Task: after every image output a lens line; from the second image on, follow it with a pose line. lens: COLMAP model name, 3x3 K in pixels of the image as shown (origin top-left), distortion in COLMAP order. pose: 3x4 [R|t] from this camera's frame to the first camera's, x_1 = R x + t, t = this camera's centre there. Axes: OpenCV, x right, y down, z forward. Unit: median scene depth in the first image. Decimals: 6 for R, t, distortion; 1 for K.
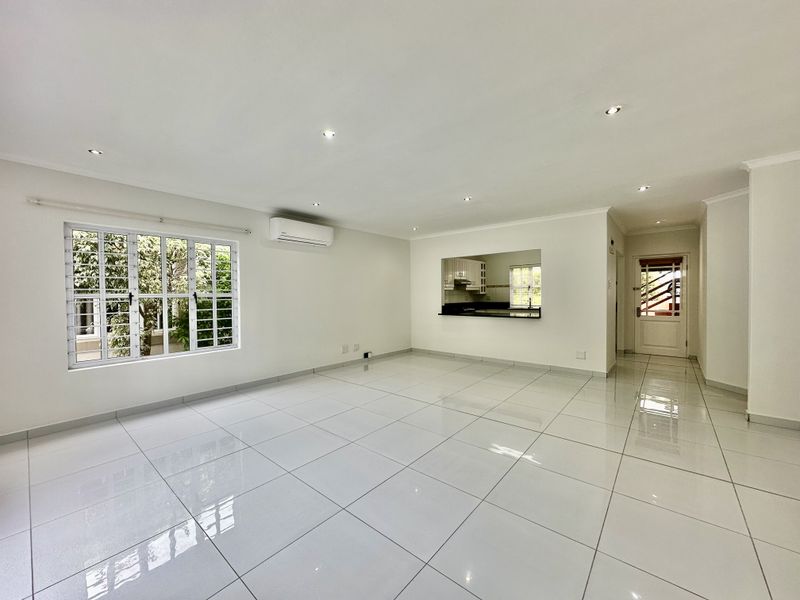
lens RADIAL K [[318.1, 0, 395.3], [0, 318.1, 298.4], [0, 0, 1]] dist [0.000535, 0.000008]
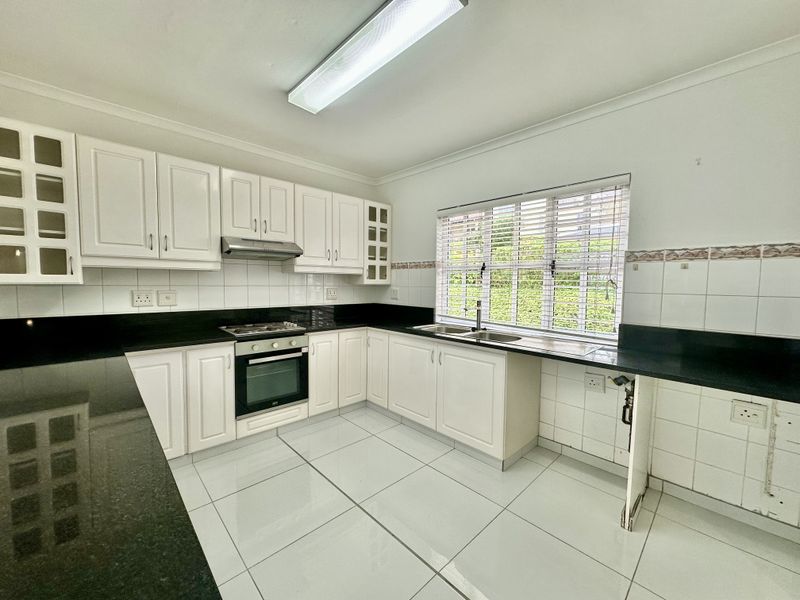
lens RADIAL K [[318.1, 0, 395.3], [0, 318.1, 298.4], [0, 0, 1]] dist [0.000535, 0.000008]
pose [[0.993413, 0.028805, -0.110906, 0.375506], [-0.024338, 0.998846, 0.041416, -0.014198], [0.111971, -0.038444, 0.992968, 0.652856]]
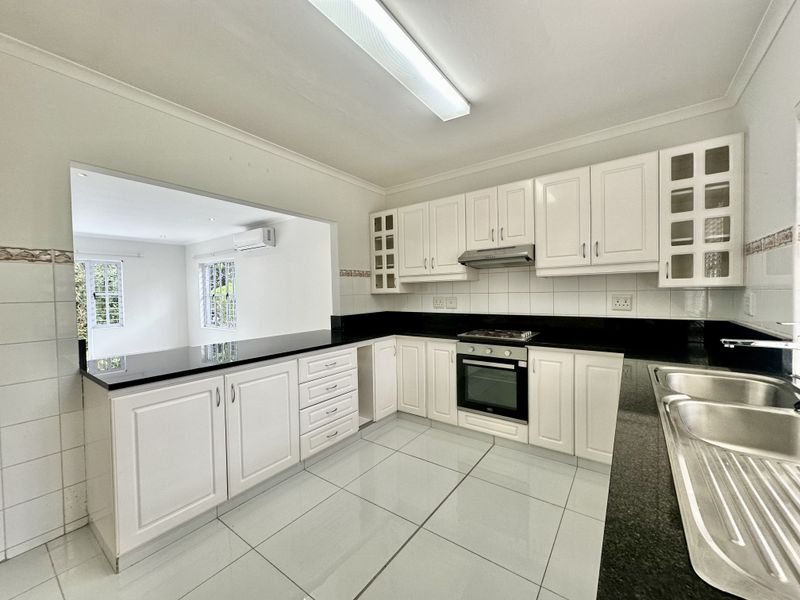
lens RADIAL K [[318.1, 0, 395.3], [0, 318.1, 298.4], [0, 0, 1]] dist [0.000535, 0.000008]
pose [[0.075544, 0.036645, -0.996469, 0.530935], [0.014602, 0.999177, 0.037851, -0.018497], [0.997036, -0.017410, 0.074947, 0.833161]]
